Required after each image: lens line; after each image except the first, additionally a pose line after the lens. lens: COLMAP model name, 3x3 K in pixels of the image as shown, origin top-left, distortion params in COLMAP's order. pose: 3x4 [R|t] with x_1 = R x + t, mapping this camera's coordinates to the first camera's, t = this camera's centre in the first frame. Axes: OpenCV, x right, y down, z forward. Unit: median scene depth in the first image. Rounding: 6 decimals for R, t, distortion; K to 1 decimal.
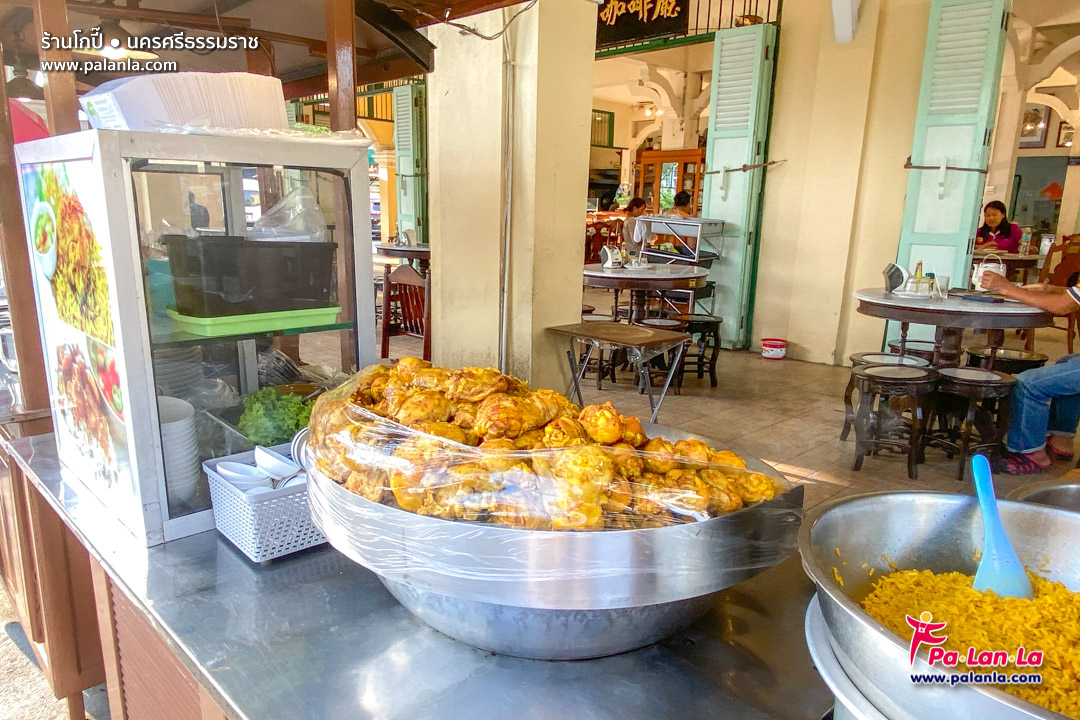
lens RADIAL K [[711.8, 0, 538.3], [0, 711.8, 363.7], [0, 0, 1]] dist [0.022512, -0.013018]
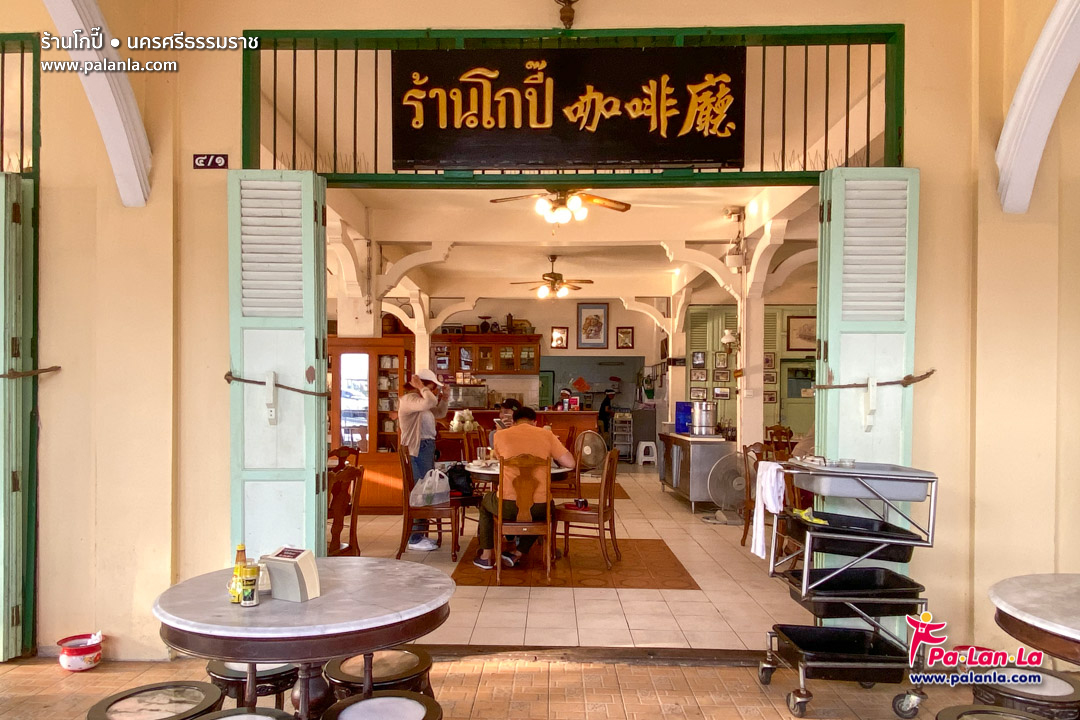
lens RADIAL K [[711.8, 0, 527.8], [0, 711.8, 390.1], [0, 0, 1]] dist [0.022512, -0.013018]
pose [[0.733409, -0.010125, 0.679712, -0.327732], [0.155971, 0.975721, -0.153759, -0.195688], [-0.661652, 0.218783, 0.717182, 0.680955]]
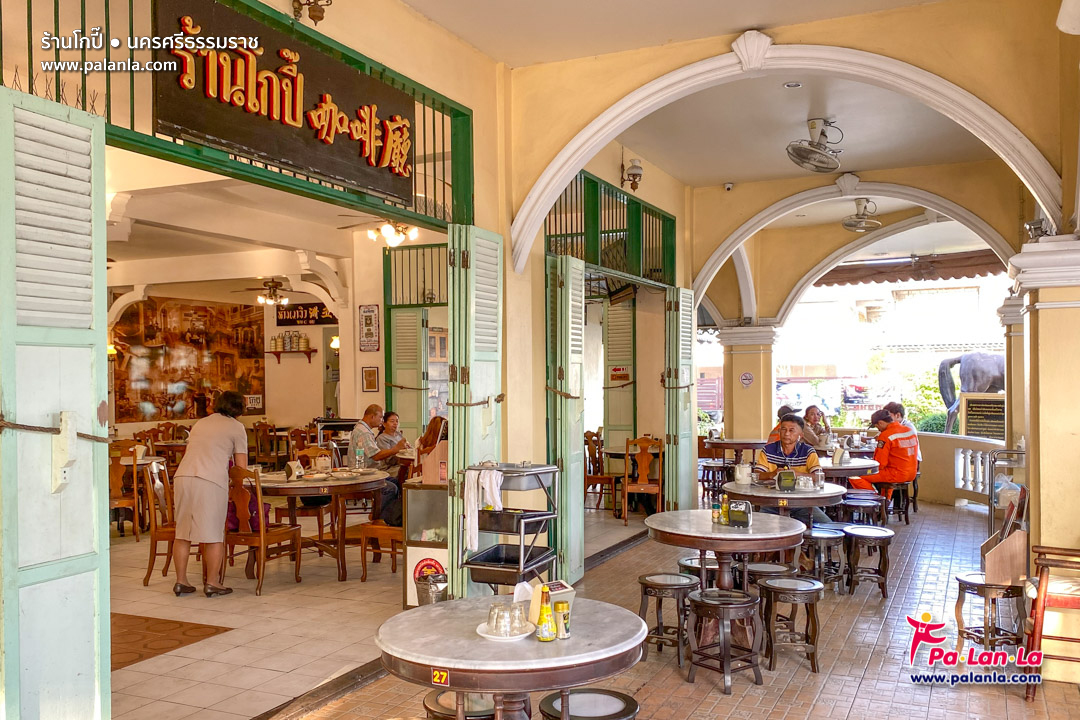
lens RADIAL K [[966.1, 0, 543.1], [0, 966.1, 370.5], [0, 0, 1]] dist [0.015508, -0.018218]
pose [[-0.351052, -0.013028, 0.936265, -0.649745], [0.201790, 0.975356, 0.089233, -0.343976], [-0.914354, 0.220254, -0.339772, 1.156429]]
